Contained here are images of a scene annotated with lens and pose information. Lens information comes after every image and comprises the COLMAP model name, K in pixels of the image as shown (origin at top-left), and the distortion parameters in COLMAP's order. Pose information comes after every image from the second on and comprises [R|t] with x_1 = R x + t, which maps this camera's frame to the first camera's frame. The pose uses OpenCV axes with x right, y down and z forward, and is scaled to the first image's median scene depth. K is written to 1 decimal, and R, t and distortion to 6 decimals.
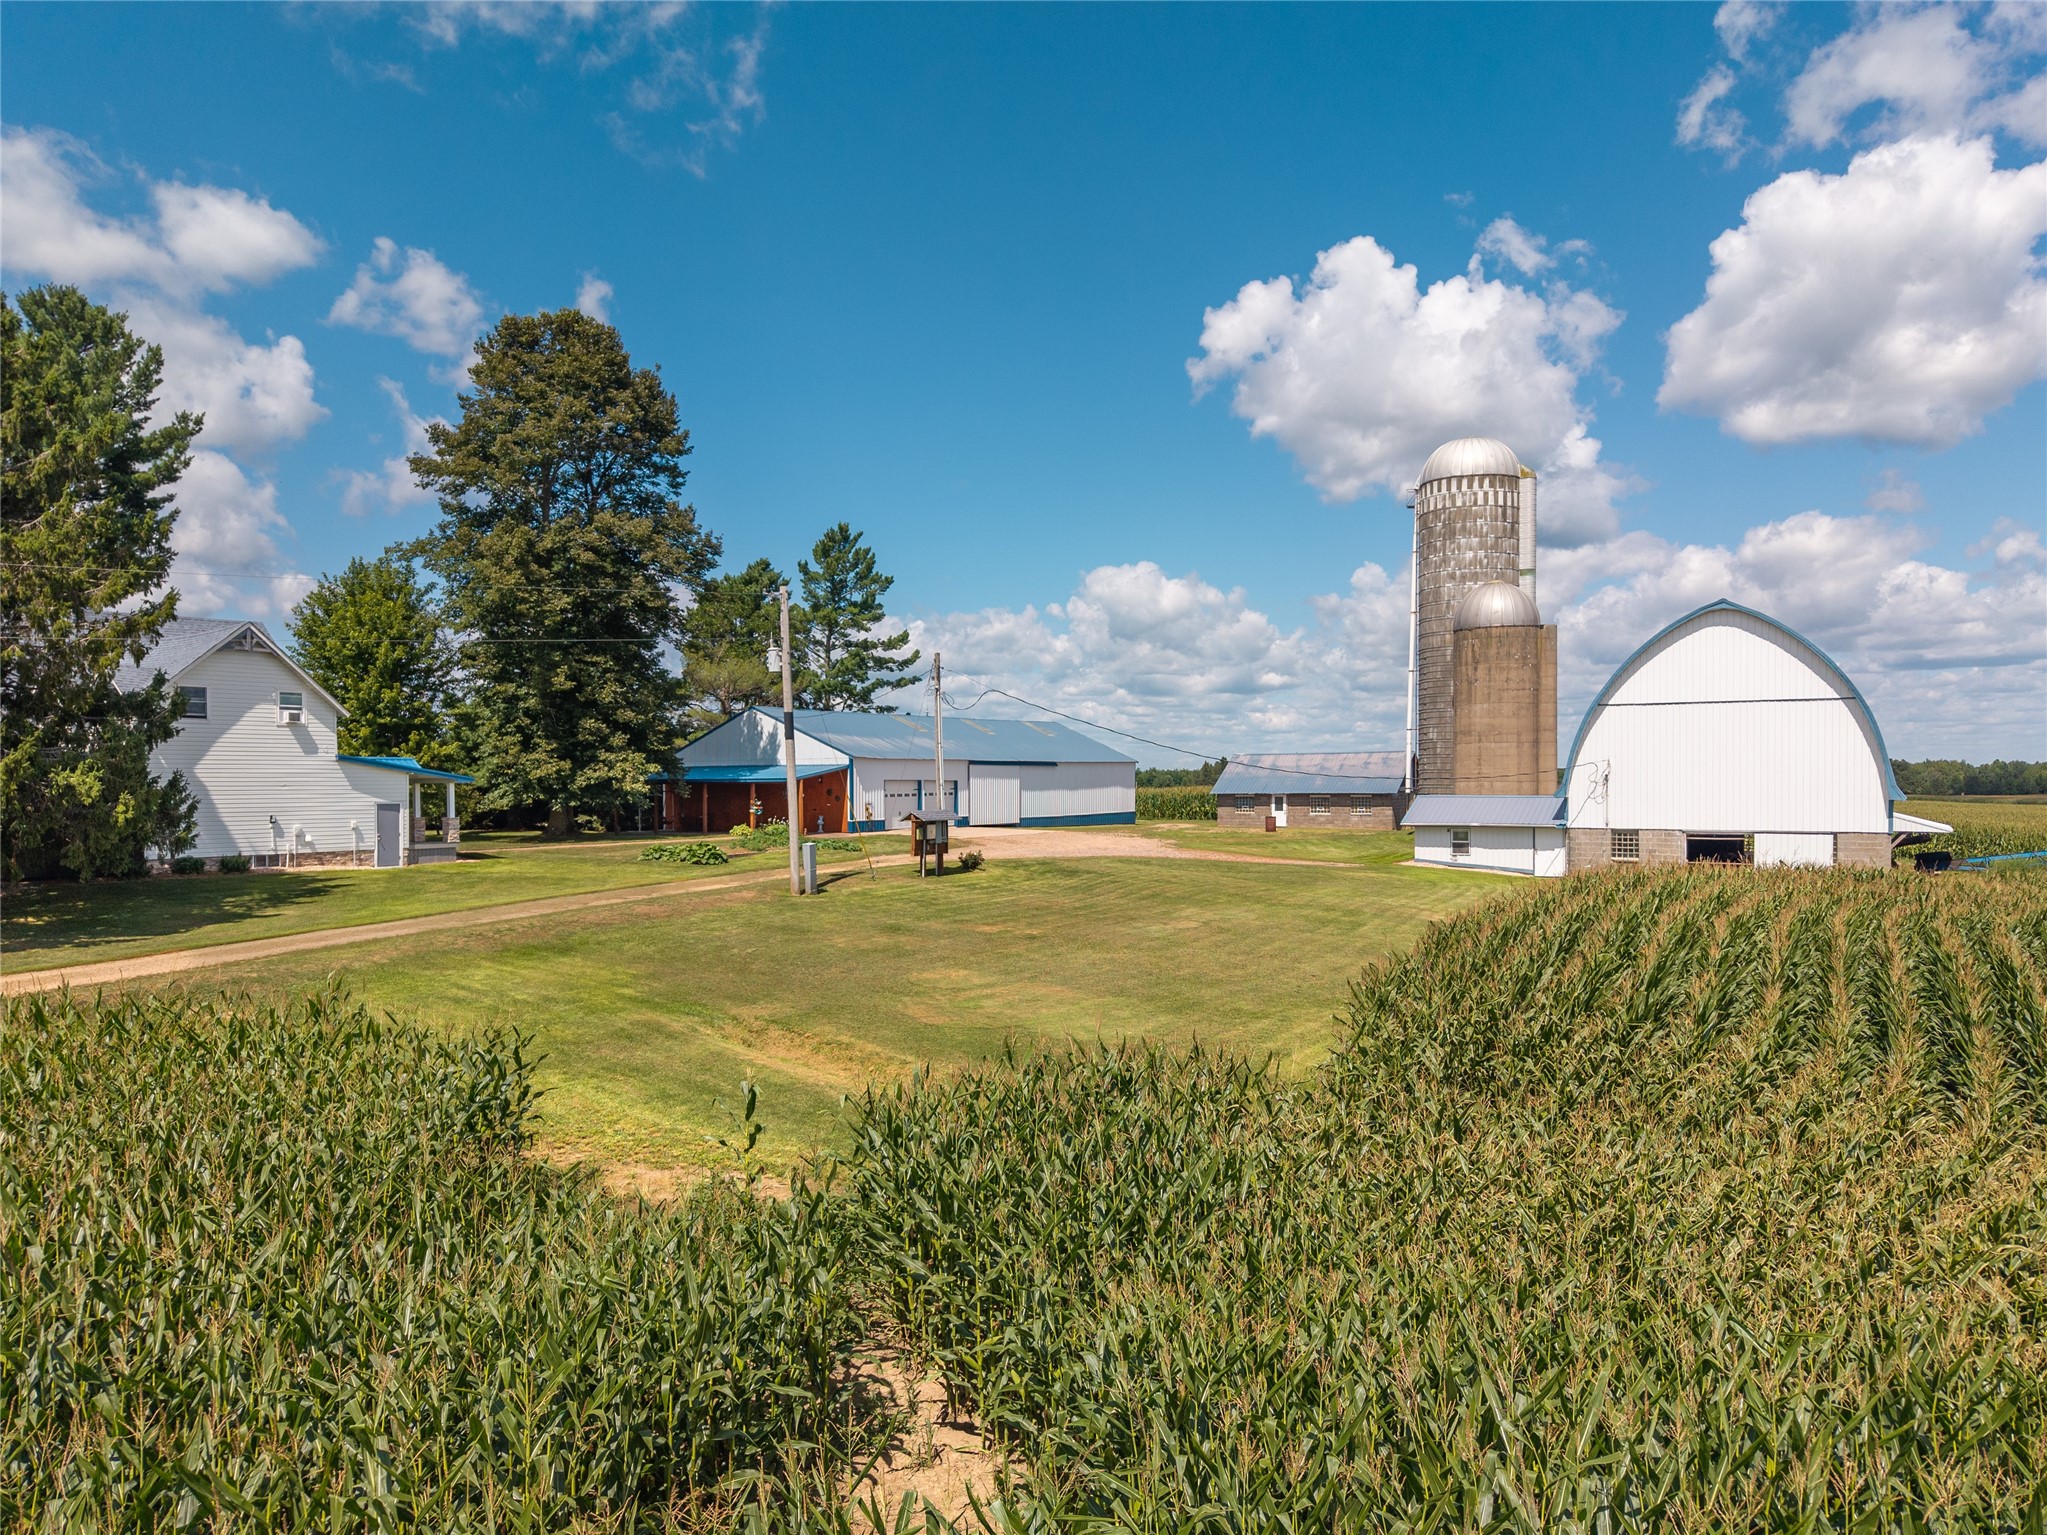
lens RADIAL K [[1419.6, 0, 1024.6], [0, 1419.6, 772.0], [0, 0, 1]] dist [0.002838, 0.000333]
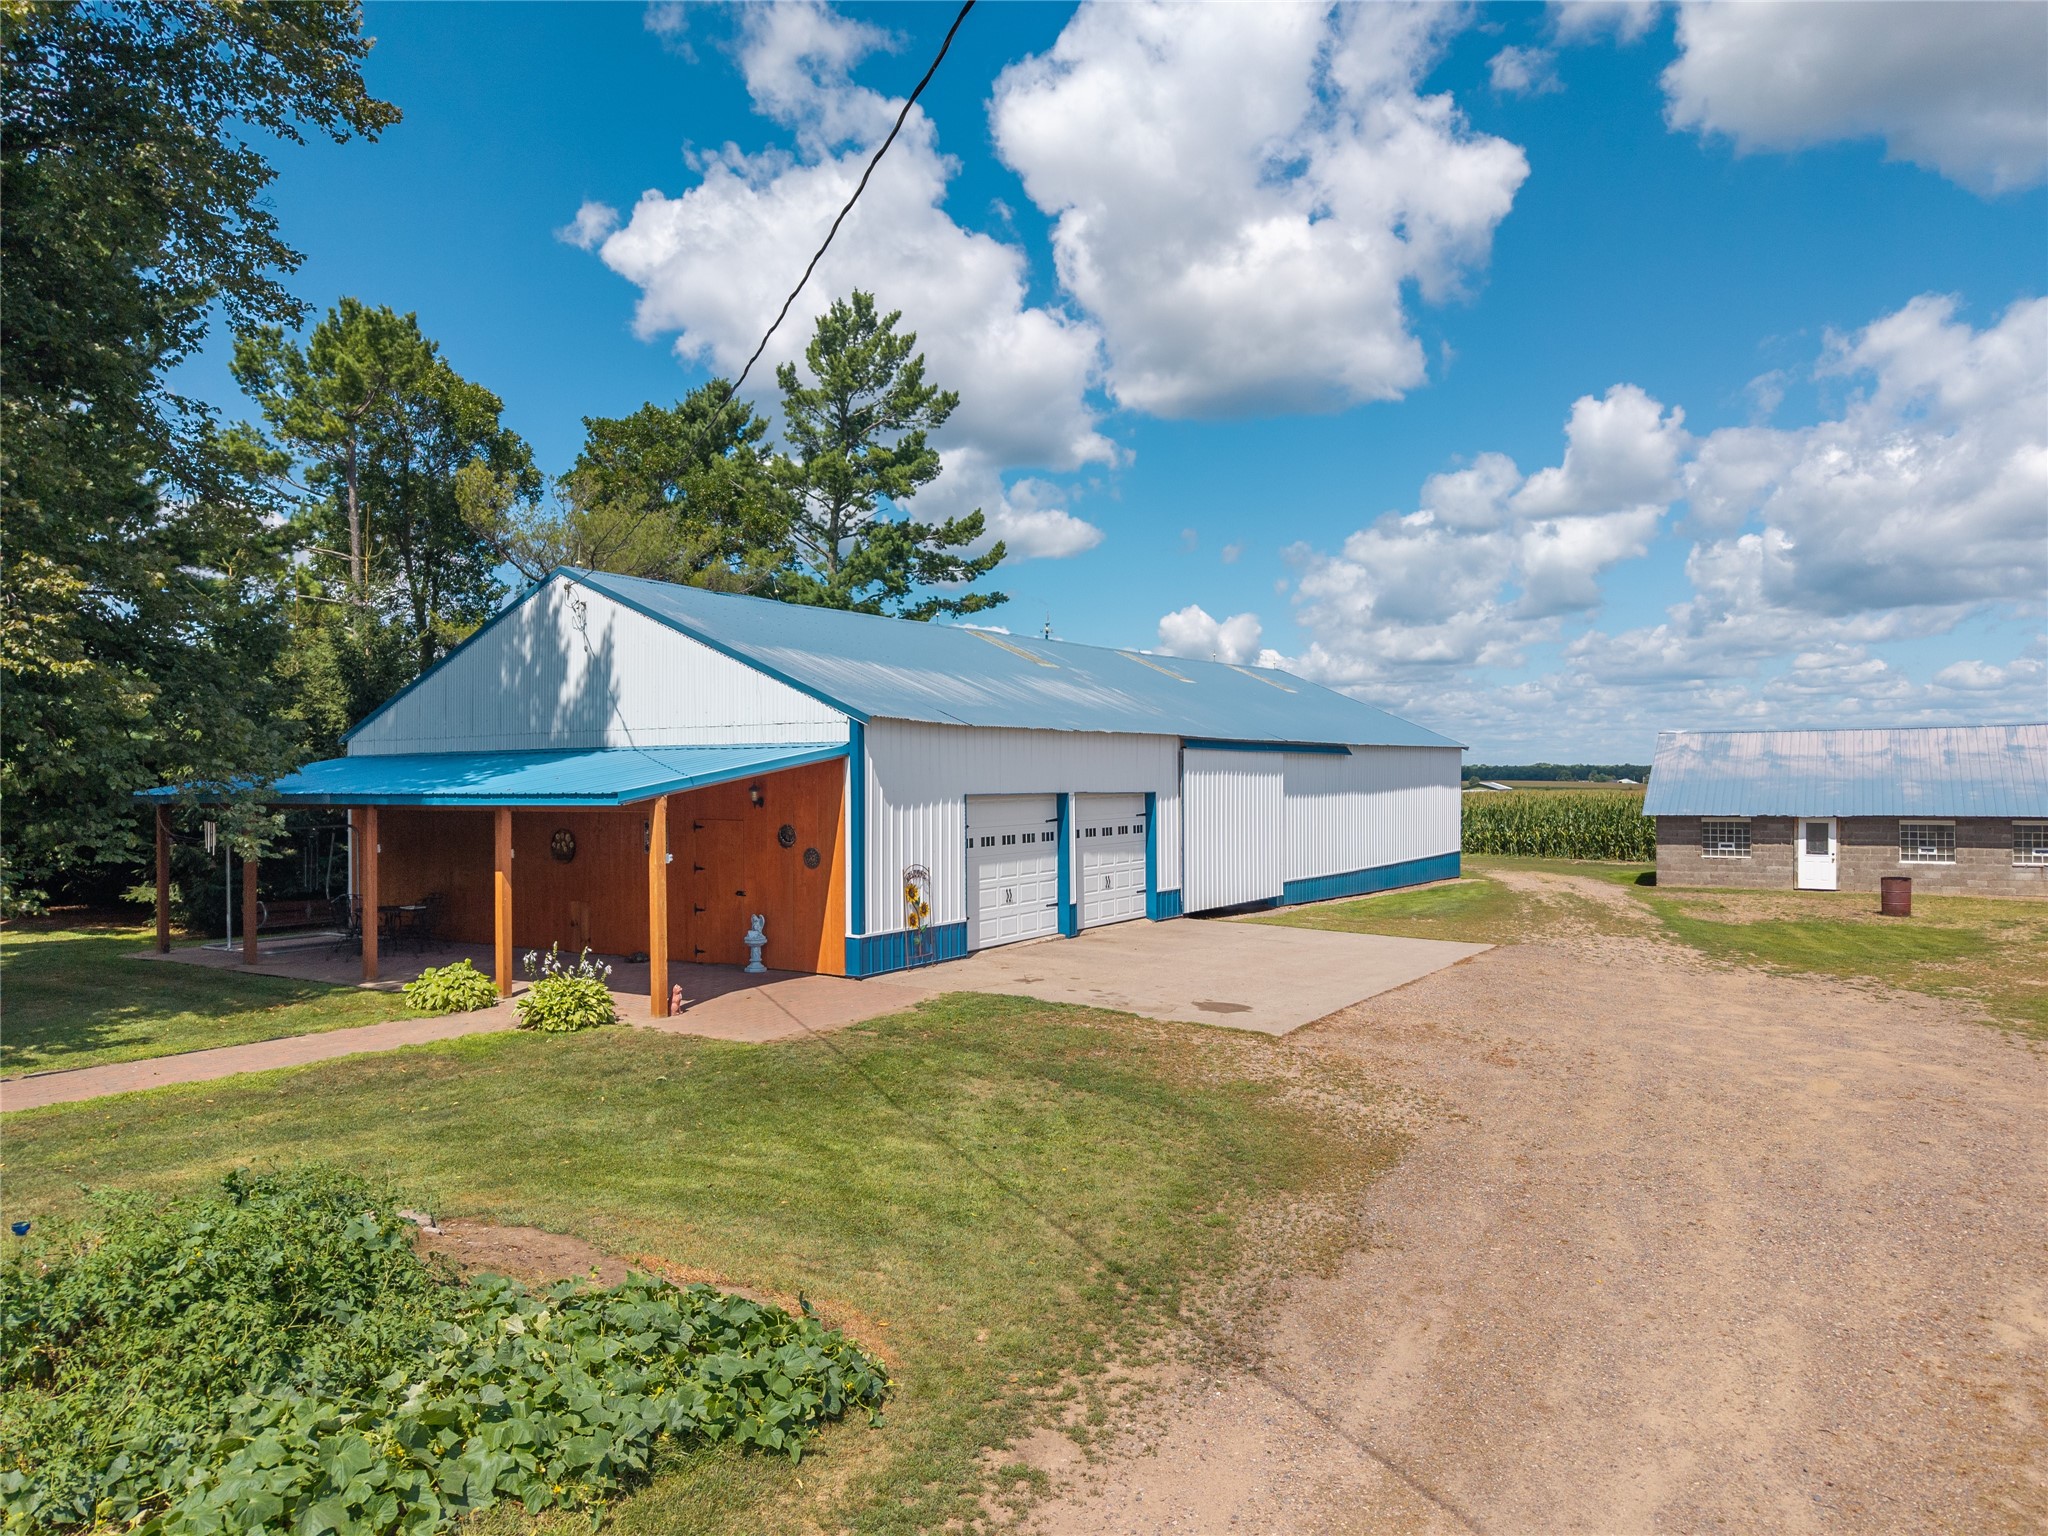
lens RADIAL K [[1420.3, 0, 1023.4], [0, 1420.3, 768.4], [0, 0, 1]] dist [0.002838, 0.000333]
pose [[0.999602, 0.000855, -0.028181, -0.053525], [-0.000846, 1.000000, 0.000346, -0.000119], [0.028181, -0.000322, 0.999603, 0.477578]]
